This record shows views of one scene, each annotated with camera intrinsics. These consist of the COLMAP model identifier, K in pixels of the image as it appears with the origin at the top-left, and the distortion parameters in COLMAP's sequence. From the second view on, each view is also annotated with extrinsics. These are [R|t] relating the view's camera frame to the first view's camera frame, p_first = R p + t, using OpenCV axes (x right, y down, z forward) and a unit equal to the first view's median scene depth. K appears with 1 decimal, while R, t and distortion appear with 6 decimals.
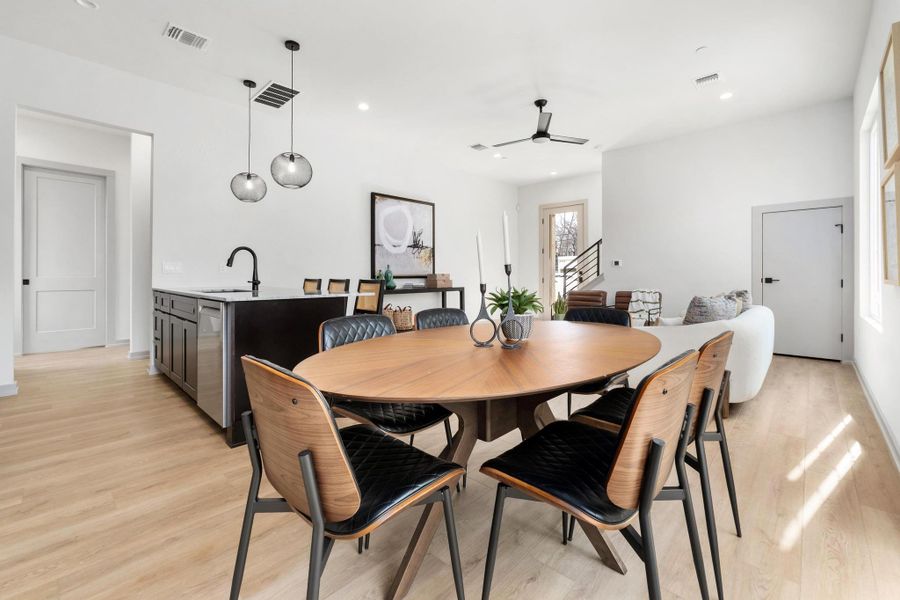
lens RADIAL K [[383.1, 0, 446.1], [0, 383.1, 271.1], [0, 0, 1]] dist [-0.001023, 0.000530]
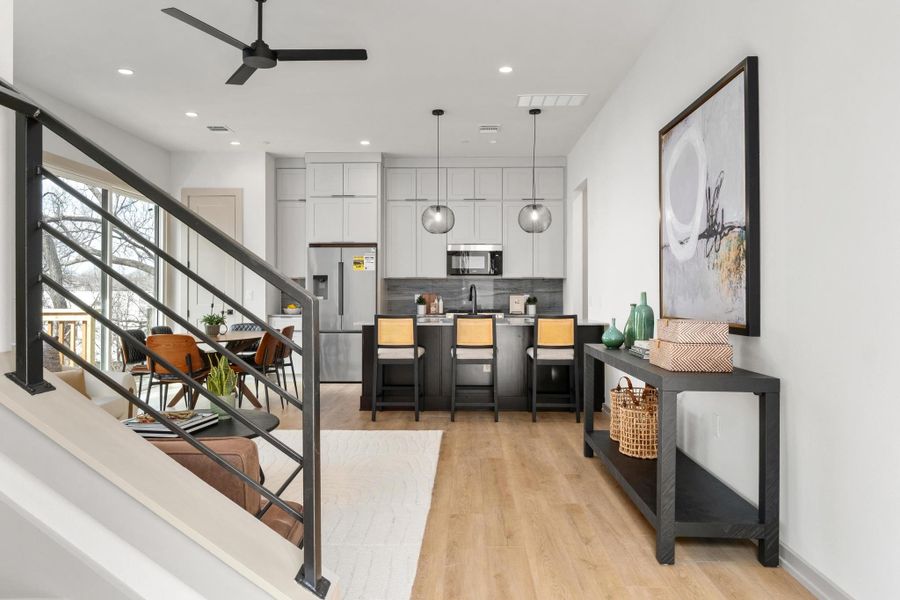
lens RADIAL K [[618.8, 0, 454.4], [0, 618.8, 286.9], [0, 0, 1]] dist [-0.000107, -0.002311]
pose [[-0.736149, -0.007475, -0.676779, 0.471821], [0.006058, 0.999826, -0.017632, -0.012302], [0.676793, -0.017080, -0.735975, 1.363586]]
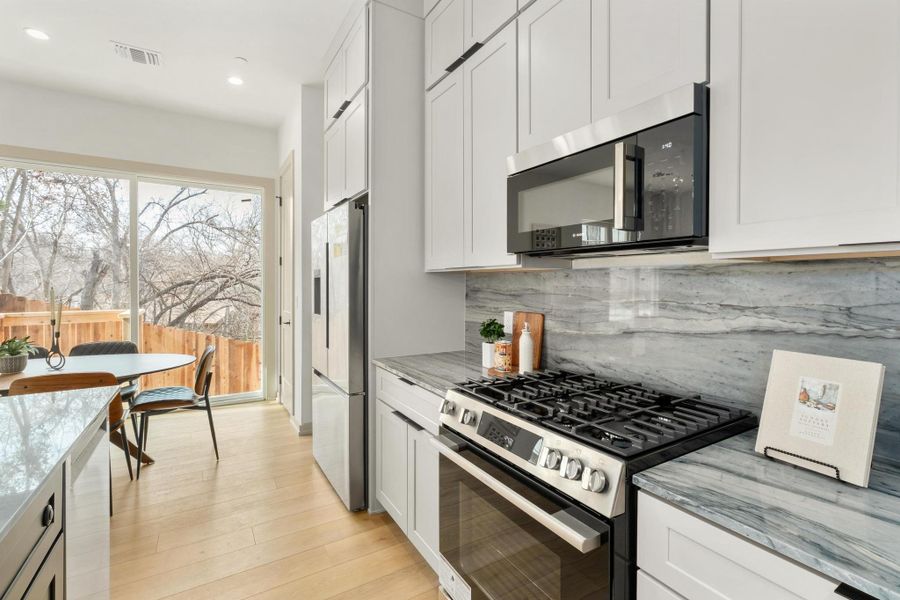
lens RADIAL K [[410.2, 0, 447.3], [0, 410.2, 288.5], [0, 0, 1]] dist [-0.002689, -0.000350]
pose [[-0.964503, -0.005254, 0.264019, -0.511794], [-0.004645, 0.999985, 0.002930, -0.043256], [-0.264031, 0.001599, -0.964513, 0.596691]]
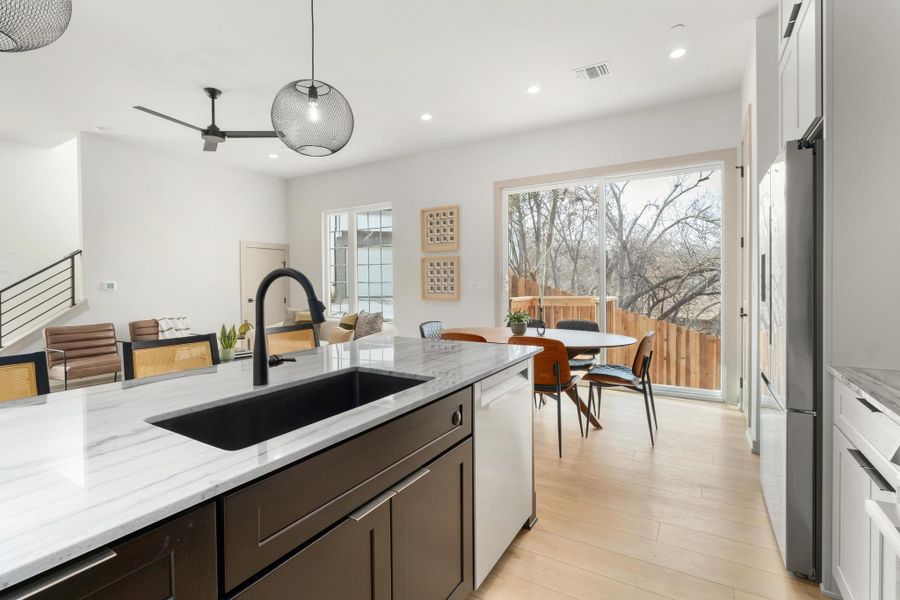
lens RADIAL K [[416.7, 0, 452.4], [0, 416.7, 289.8], [0, 0, 1]] dist [-0.004531, 0.000216]
pose [[-0.220954, -0.016153, 0.975150, -0.548213], [0.000837, 0.999859, 0.016752, -0.027742], [-0.975284, 0.004518, -0.220910, 0.532228]]
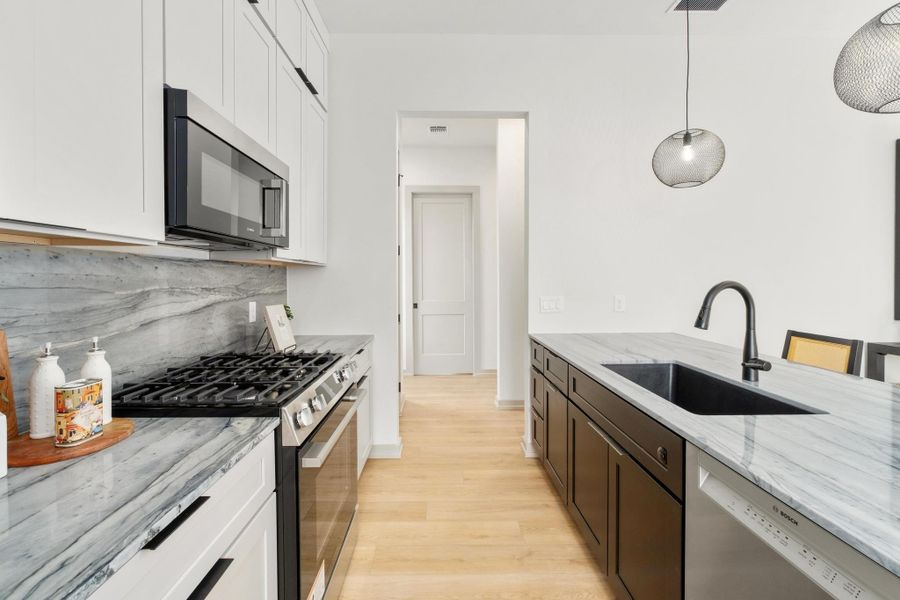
lens RADIAL K [[383.1, 0, 446.1], [0, 383.1, 271.1], [0, 0, 1]] dist [-0.001023, 0.000530]
pose [[0.711255, -0.016138, -0.702749, -0.259695], [0.008591, 0.999861, -0.014265, -0.041734], [0.702882, 0.004109, 0.711295, 0.270519]]
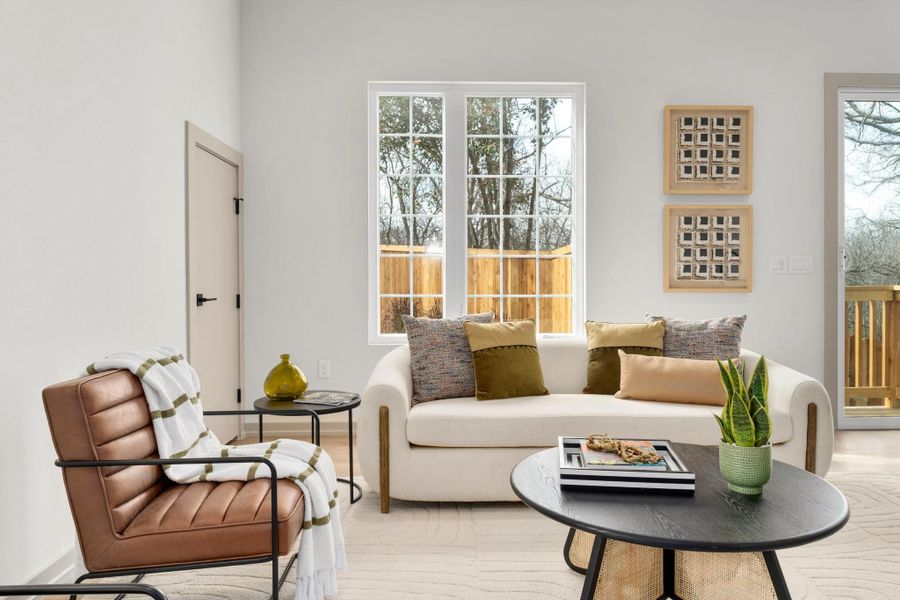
lens RADIAL K [[618.8, 0, 454.4], [0, 618.8, 286.9], [0, 0, 1]] dist [-0.000107, -0.002311]
pose [[-0.708808, -0.005999, 0.705376, 0.108335], [-0.004858, 0.999982, 0.003623, 0.005503], [-0.705385, -0.000859, -0.708824, 1.067679]]
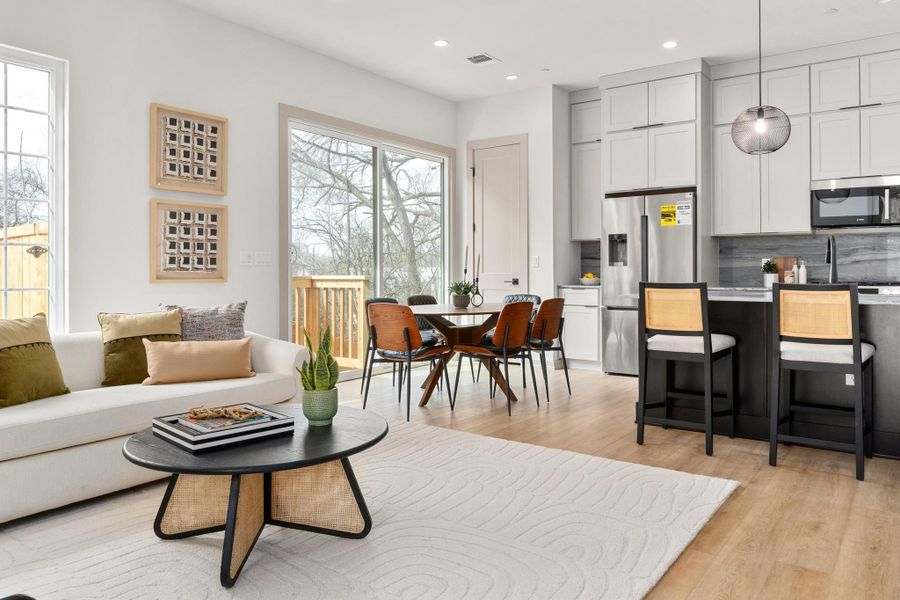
lens RADIAL K [[643.0, 0, 449.4], [0, 643.0, 269.7], [0, 0, 1]] dist [0.002504, -0.002656]
pose [[-0.991328, 0.002486, -0.131388, 0.191254], [0.003972, 0.999931, -0.011049, 0.006991], [0.131351, -0.011475, -0.991269, 1.195624]]
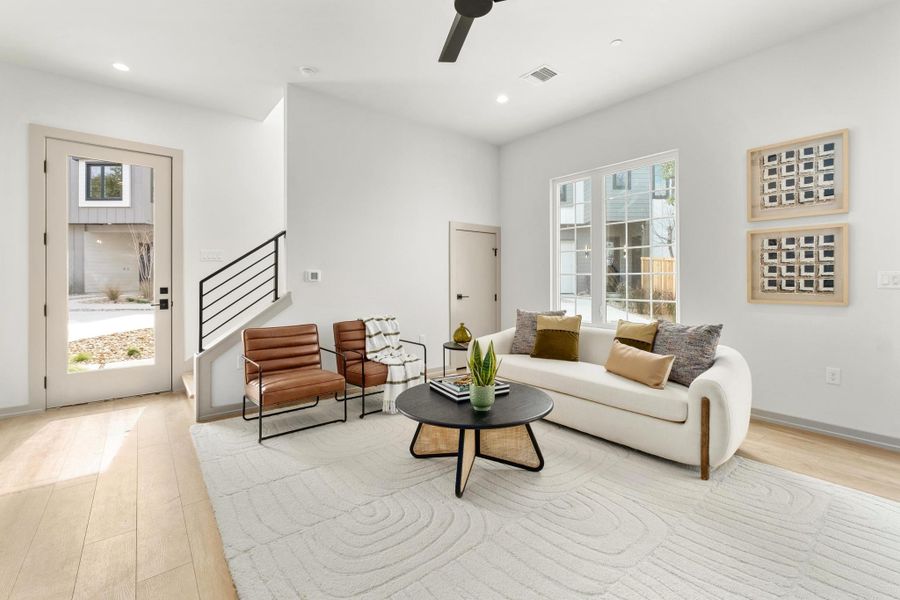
lens RADIAL K [[386.4, 0, 452.6], [0, 386.4, 281.1], [0, 0, 1]] dist [-0.010530, 0.000194]
pose [[0.120860, -0.003187, 0.992664, -0.149141], [-0.005782, 0.999976, 0.003914, -0.016935], [-0.992653, -0.006213, 0.120839, 0.733468]]
